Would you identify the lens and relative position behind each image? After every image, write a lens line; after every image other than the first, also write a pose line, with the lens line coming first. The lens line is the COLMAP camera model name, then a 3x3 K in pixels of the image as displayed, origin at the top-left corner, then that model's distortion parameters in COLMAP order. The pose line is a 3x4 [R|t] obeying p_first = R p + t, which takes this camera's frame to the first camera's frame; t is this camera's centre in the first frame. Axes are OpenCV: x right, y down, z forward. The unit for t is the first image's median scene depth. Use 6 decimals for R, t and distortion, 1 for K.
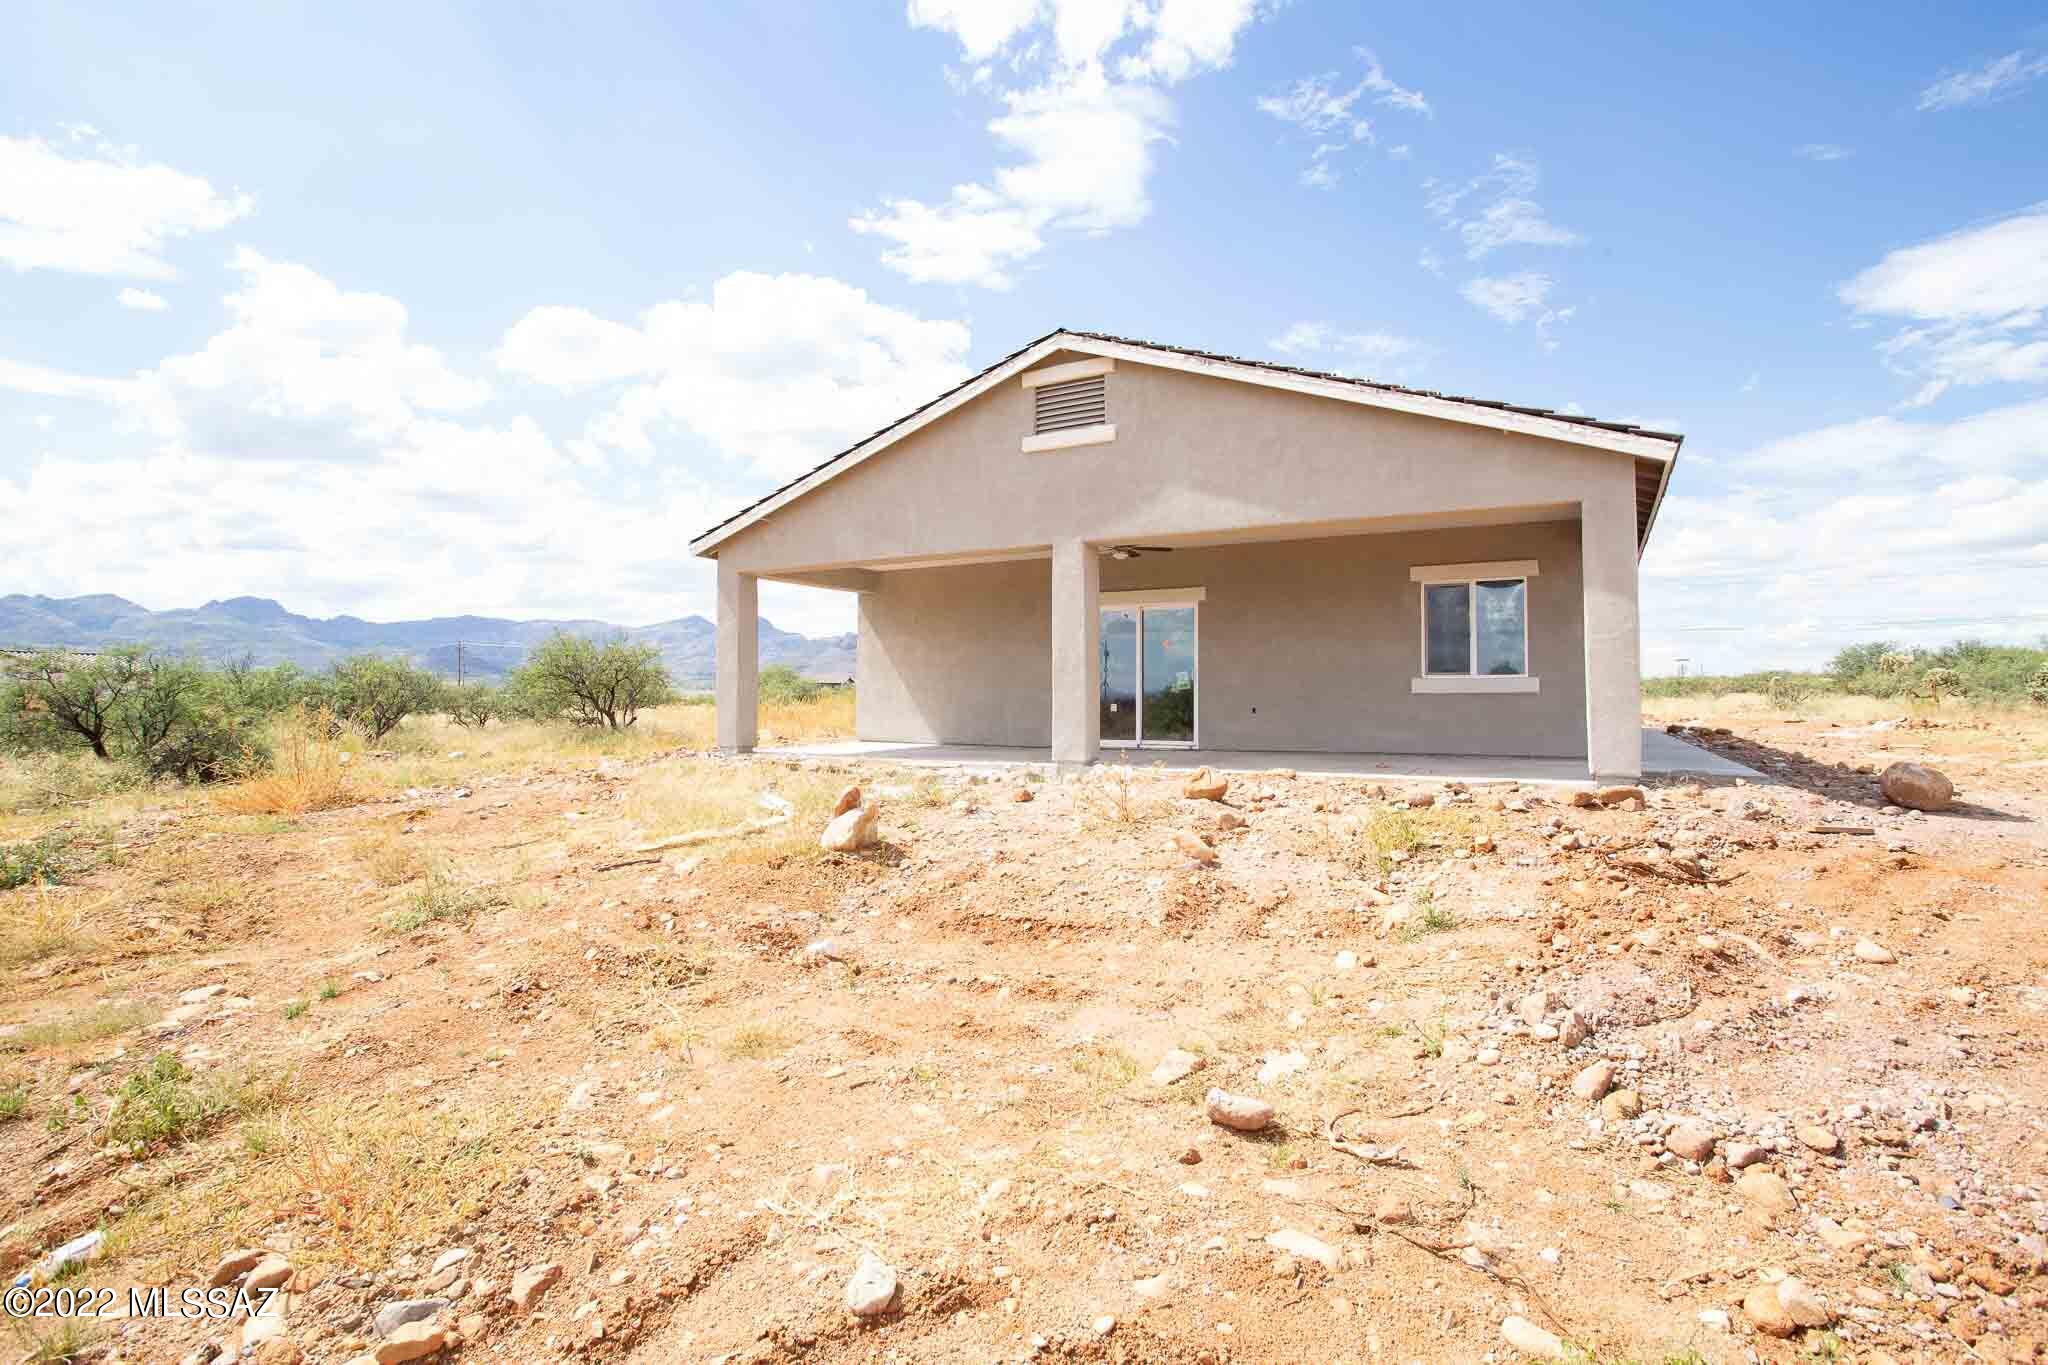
lens RADIAL K [[1032.3, 0, 1024.0], [0, 1032.3, 682.5], [0, 0, 1]] dist [-0.048672, 0.027352]
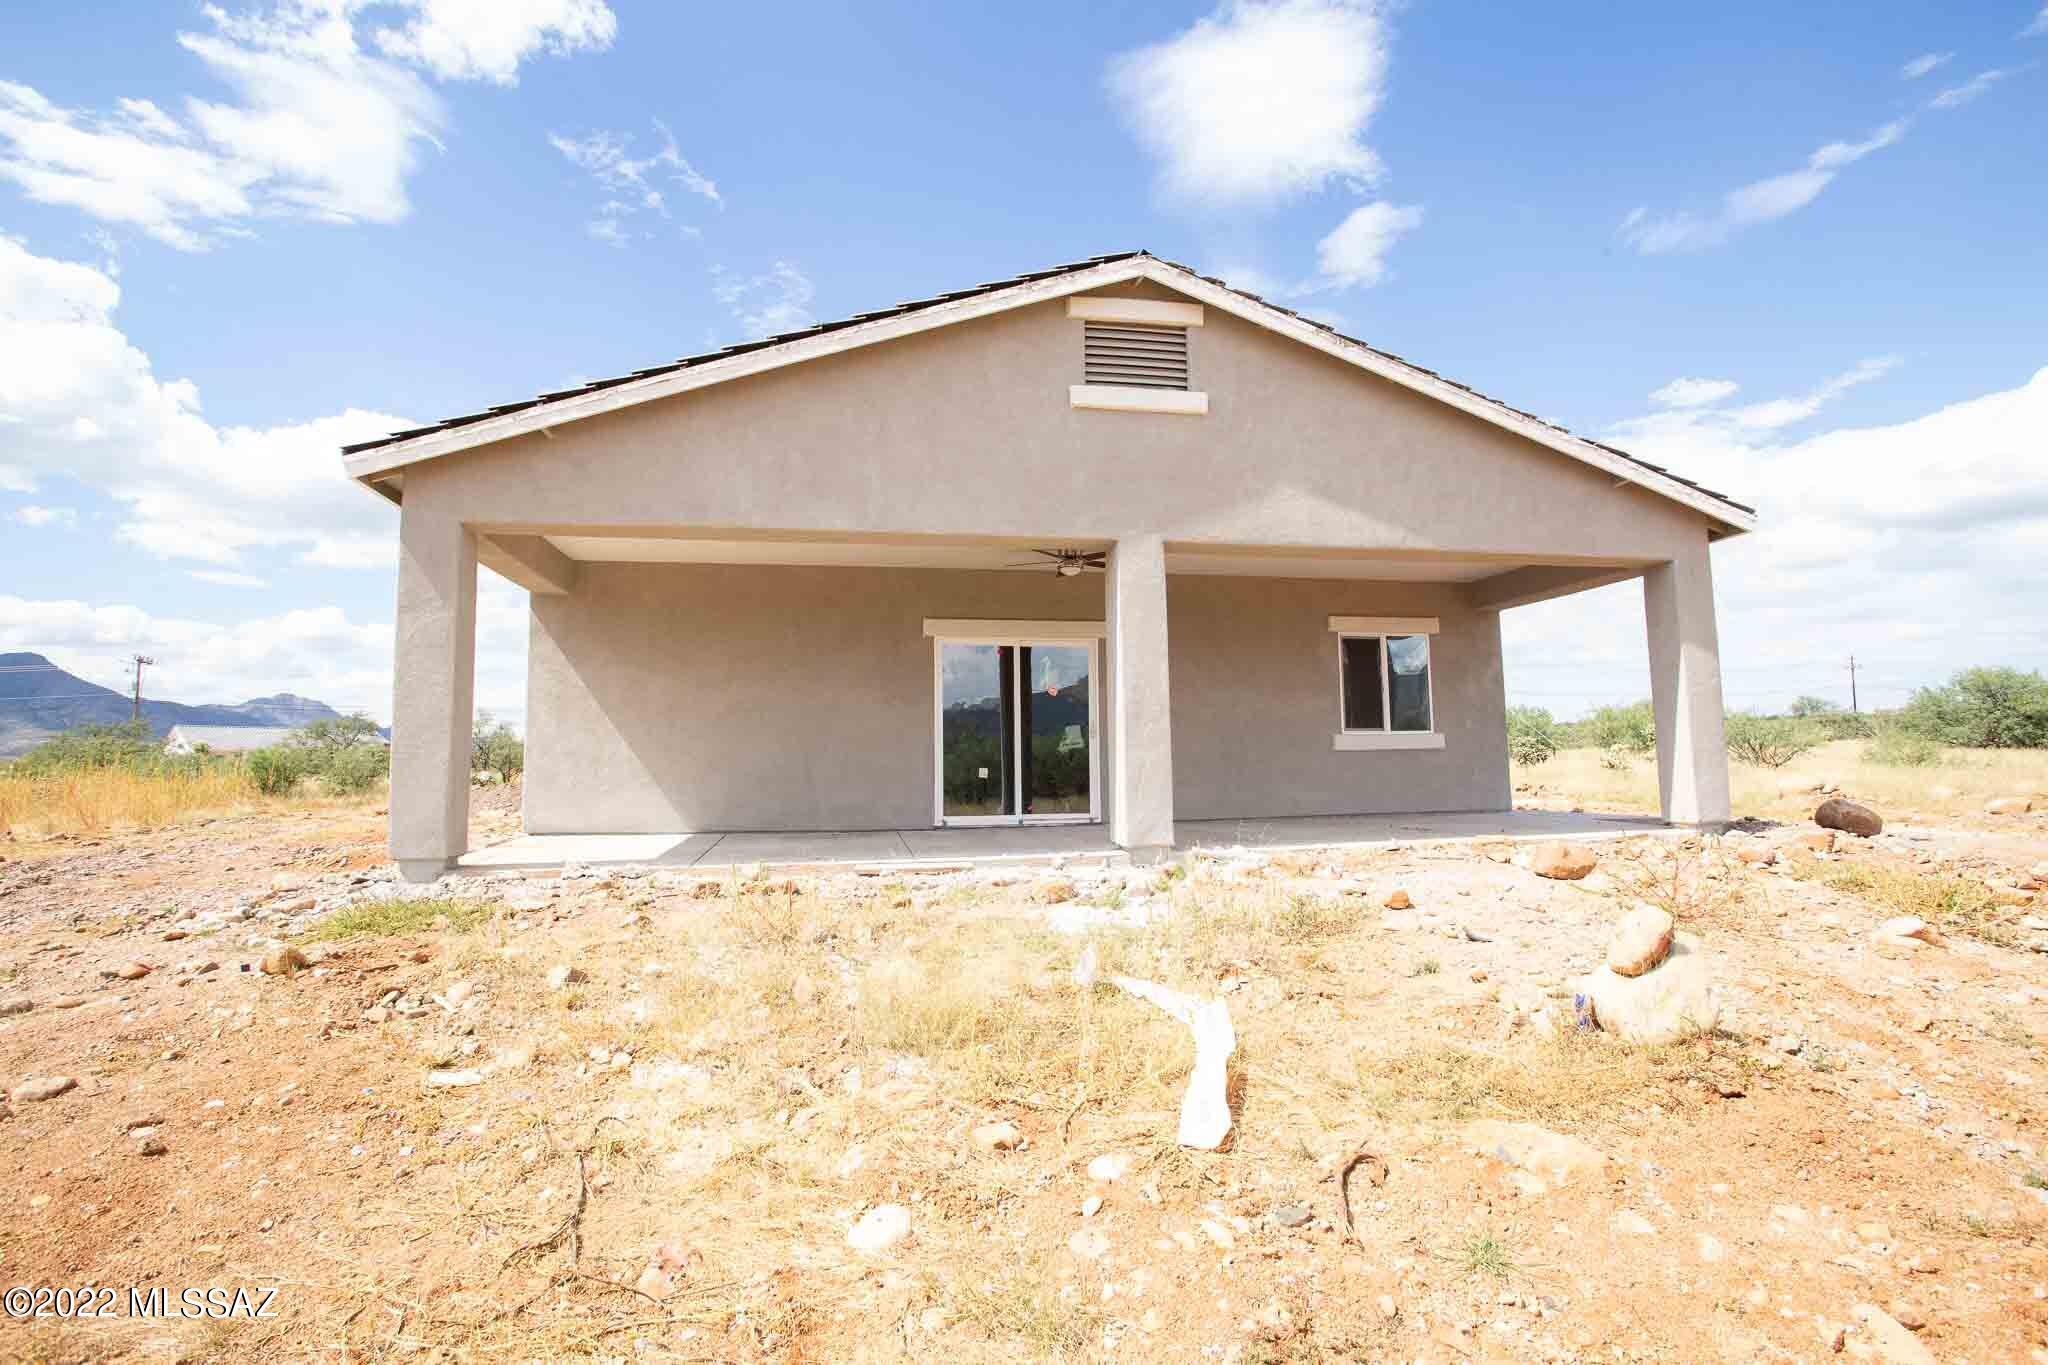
lens RADIAL K [[1032.3, 0, 1024.0], [0, 1032.3, 682.5], [0, 0, 1]] dist [-0.048672, 0.027352]
pose [[0.768460, 0.041465, 0.638553, -0.331515], [-0.000761, 0.997957, -0.063887, 0.006294], [-0.639897, 0.048609, 0.766922, 0.352664]]
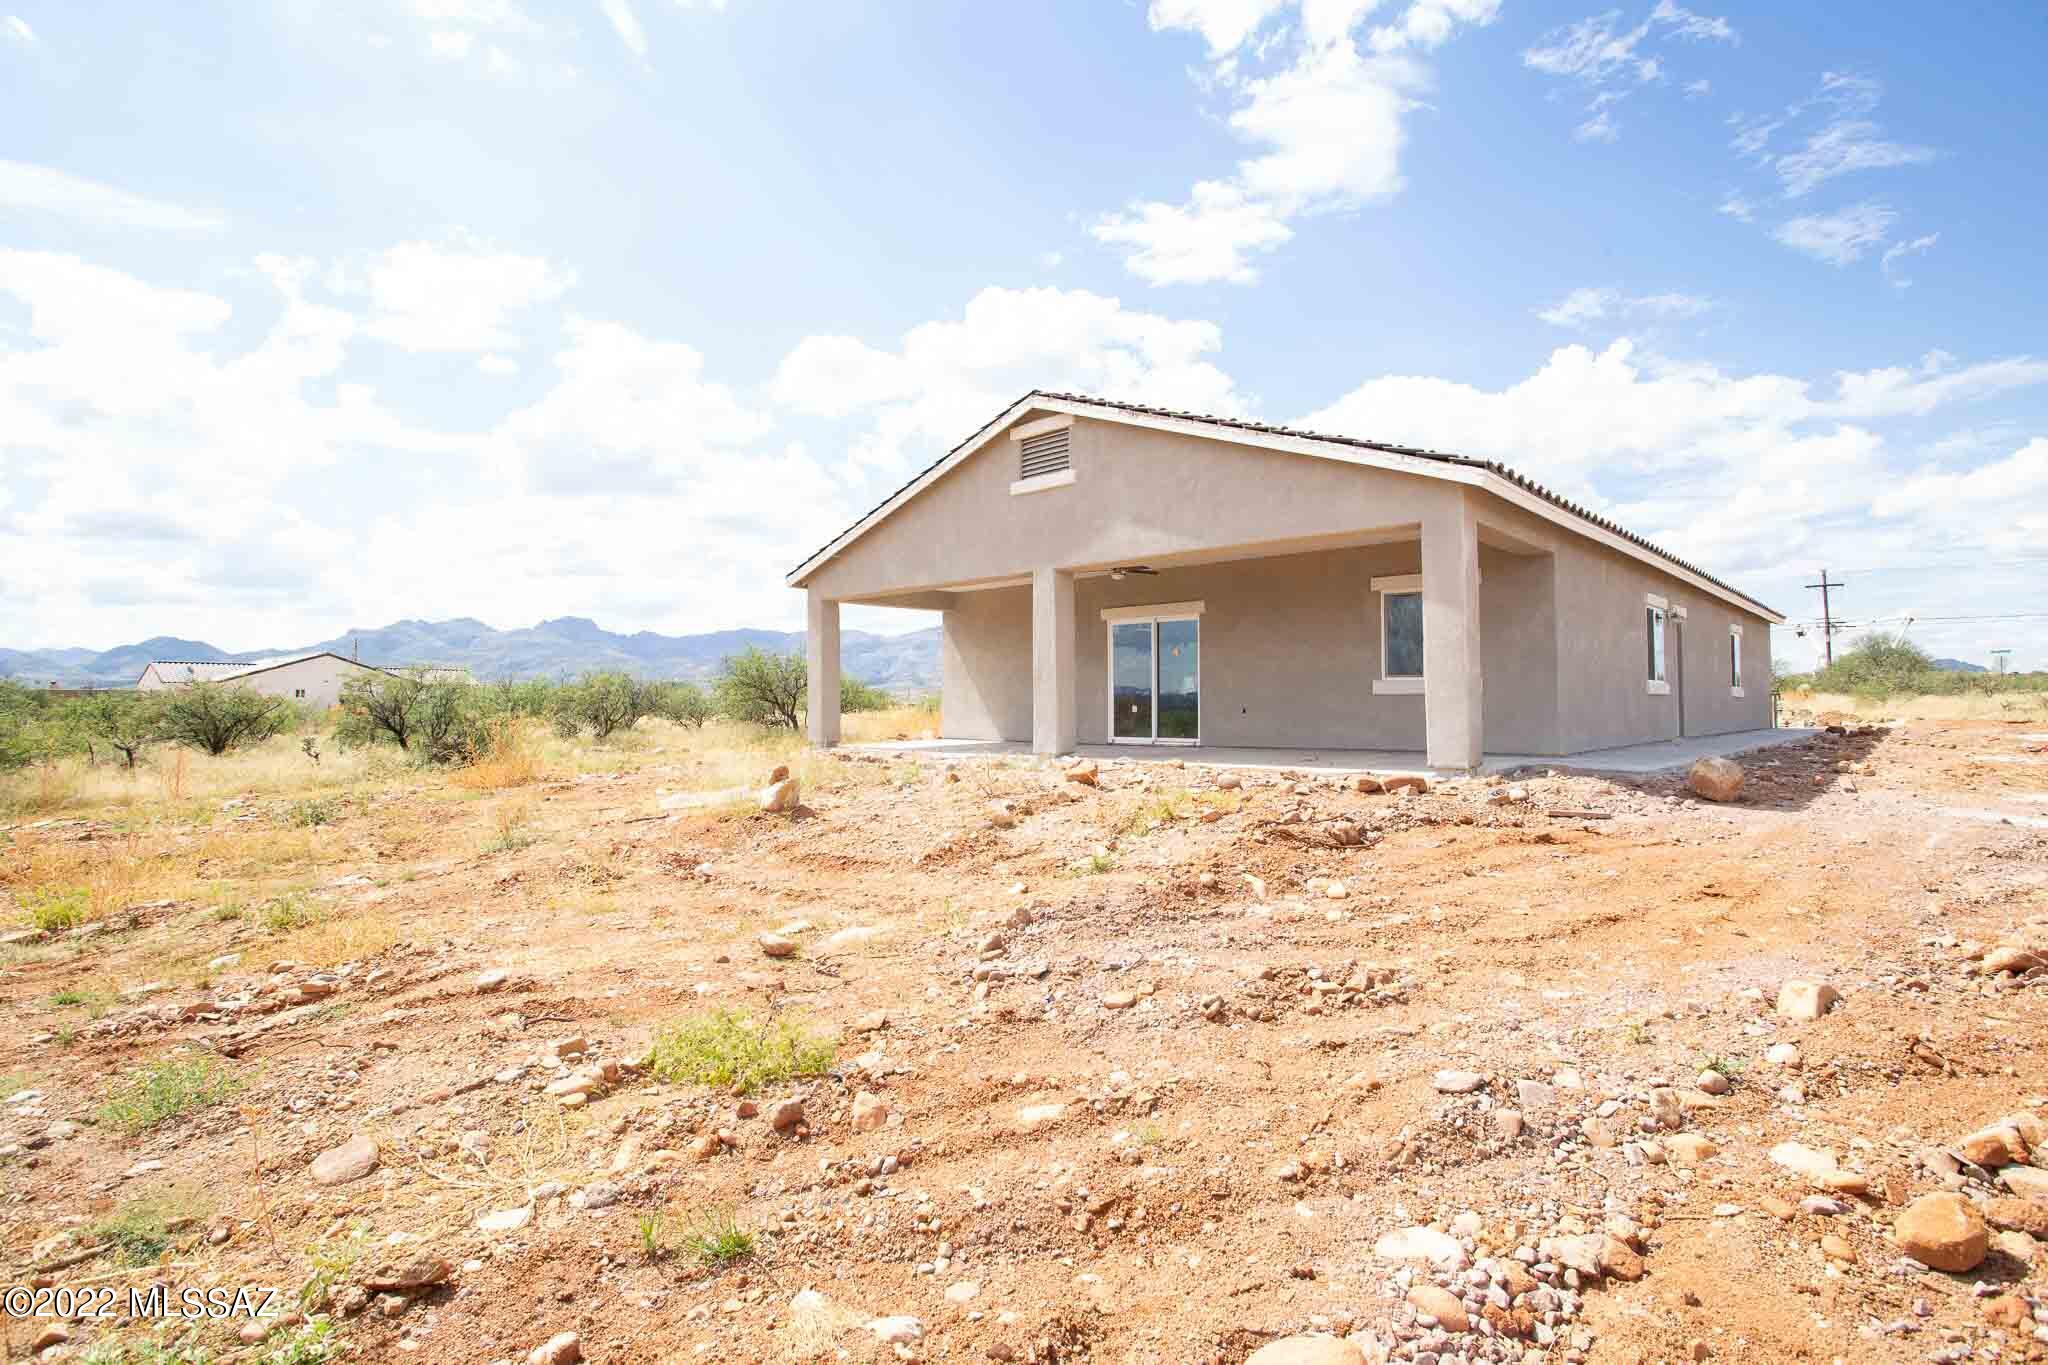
lens RADIAL K [[1032.3, 0, 1024.0], [0, 1032.3, 682.5], [0, 0, 1]] dist [-0.048672, 0.027352]
pose [[0.969841, -0.008428, -0.243593, 0.215414], [0.007578, 0.999961, -0.004427, -0.000245], [0.243621, 0.002448, 0.969867, -0.111400]]
